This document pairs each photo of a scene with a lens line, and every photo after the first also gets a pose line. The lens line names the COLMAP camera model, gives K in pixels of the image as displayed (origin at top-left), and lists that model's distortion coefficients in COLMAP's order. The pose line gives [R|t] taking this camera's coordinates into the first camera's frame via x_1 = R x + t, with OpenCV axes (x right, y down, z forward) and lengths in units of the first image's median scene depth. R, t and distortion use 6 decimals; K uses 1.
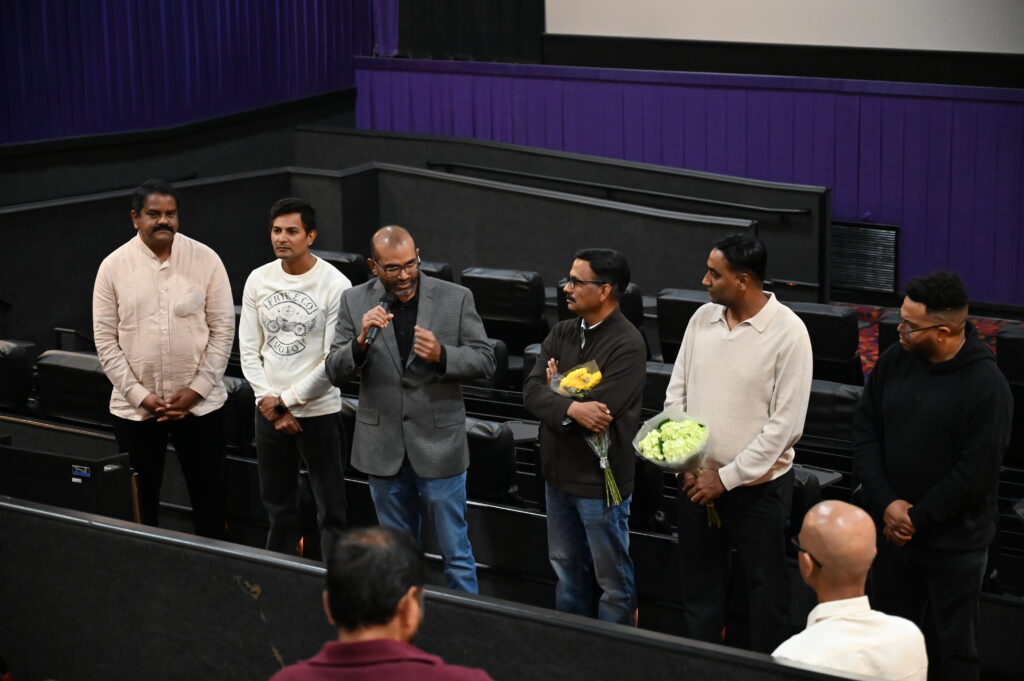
lens RADIAL K [[2044.4, 0, 512.0], [0, 2044.4, 340.5], [0, 0, 1]] dist [0.213620, -4.314046]
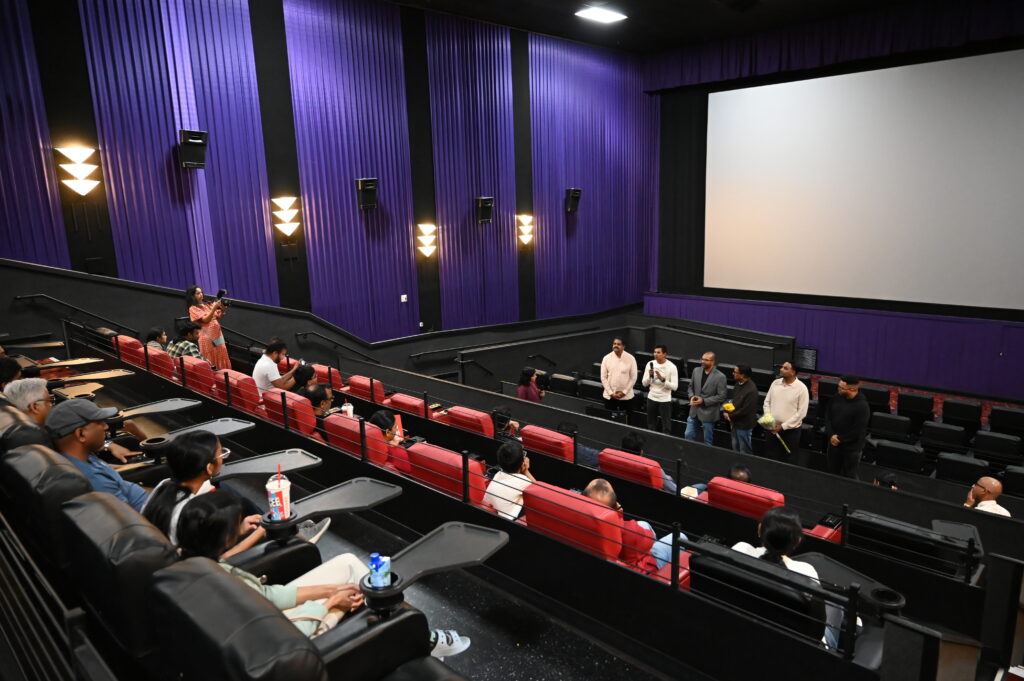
lens RADIAL K [[667.5, 0, 512.0], [0, 667.5, 340.5], [0, 0, 1]] dist [0.001214, -0.000042]
pose [[0.975628, 0.037208, -0.216253, -0.104959], [-0.046530, 0.998187, -0.038175, -0.016243], [0.214440, 0.047307, 0.975591, -0.244113]]
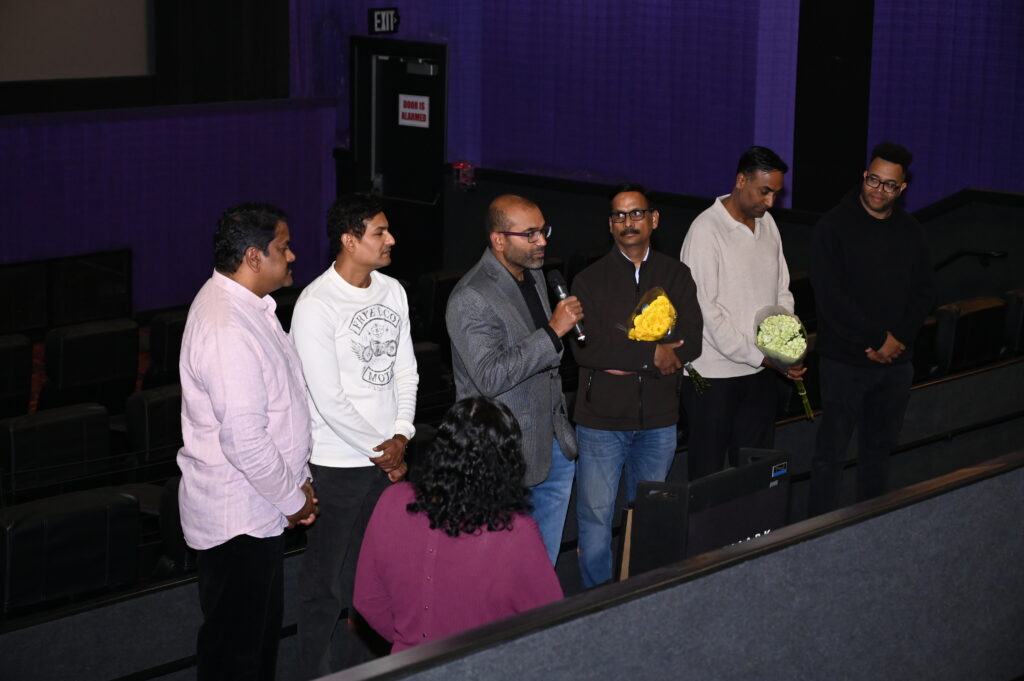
lens RADIAL K [[2044.4, 0, 512.0], [0, 2044.4, 340.5], [0, 0, 1]] dist [0.213620, -4.314046]
pose [[0.205811, -0.158261, 0.965710, -0.864841], [0.230271, 0.966959, 0.109391, -0.085123], [-0.951114, 0.199861, 0.235454, 0.760794]]
